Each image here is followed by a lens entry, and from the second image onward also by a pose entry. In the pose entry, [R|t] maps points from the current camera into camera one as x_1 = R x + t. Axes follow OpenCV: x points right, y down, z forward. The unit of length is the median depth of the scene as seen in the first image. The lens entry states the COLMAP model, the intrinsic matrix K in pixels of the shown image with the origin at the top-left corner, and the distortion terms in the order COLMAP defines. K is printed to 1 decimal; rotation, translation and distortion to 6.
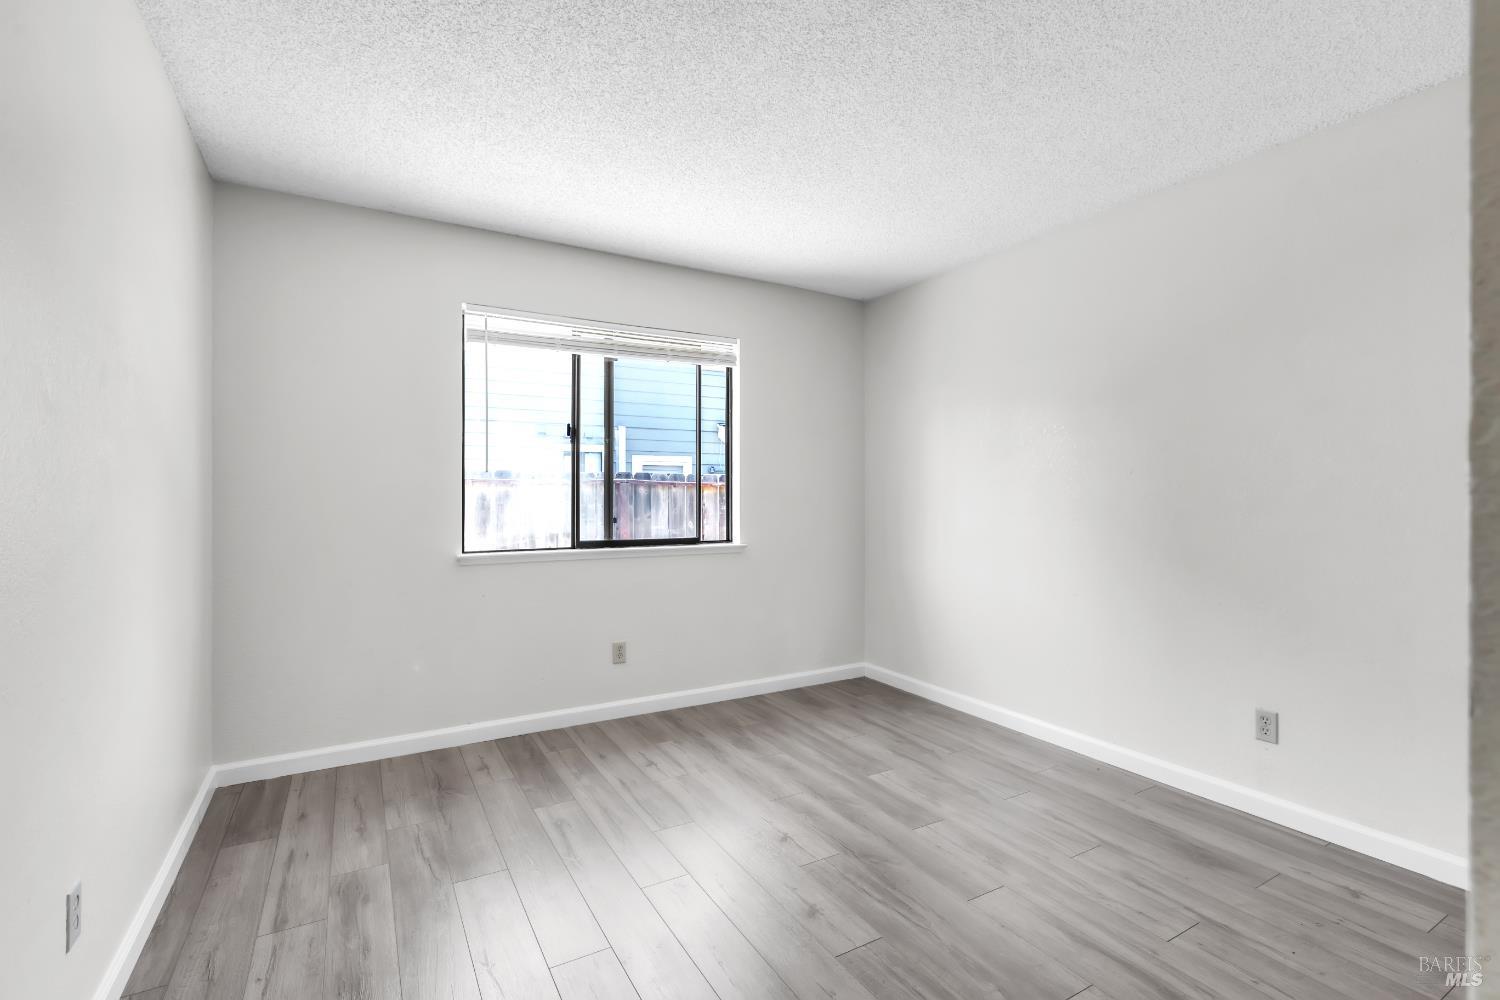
lens RADIAL K [[668.6, 0, 740.2], [0, 668.6, 501.0], [0, 0, 1]] dist [0.000652, 0.000161]
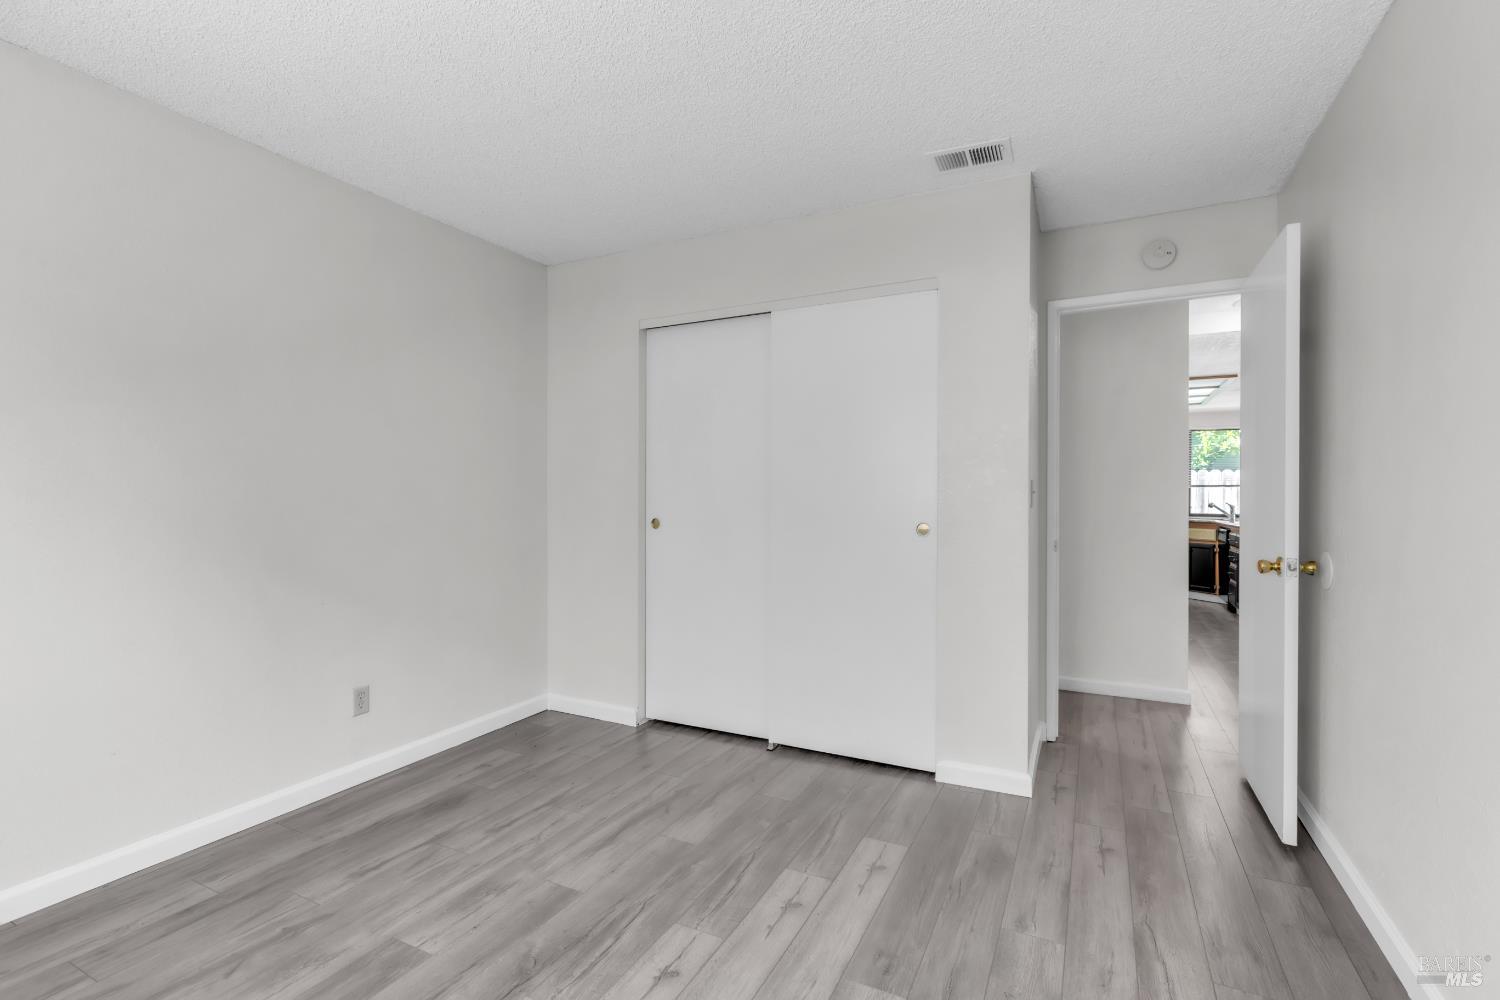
lens RADIAL K [[671.8, 0, 743.9], [0, 671.8, 507.1], [0, 0, 1]] dist [0.000891, 0.000094]
pose [[-0.540537, -0.014625, 0.841193, -0.591531], [0.004506, 0.999784, 0.020278, -0.016282], [-0.841308, 0.014751, -0.540354, 1.203917]]
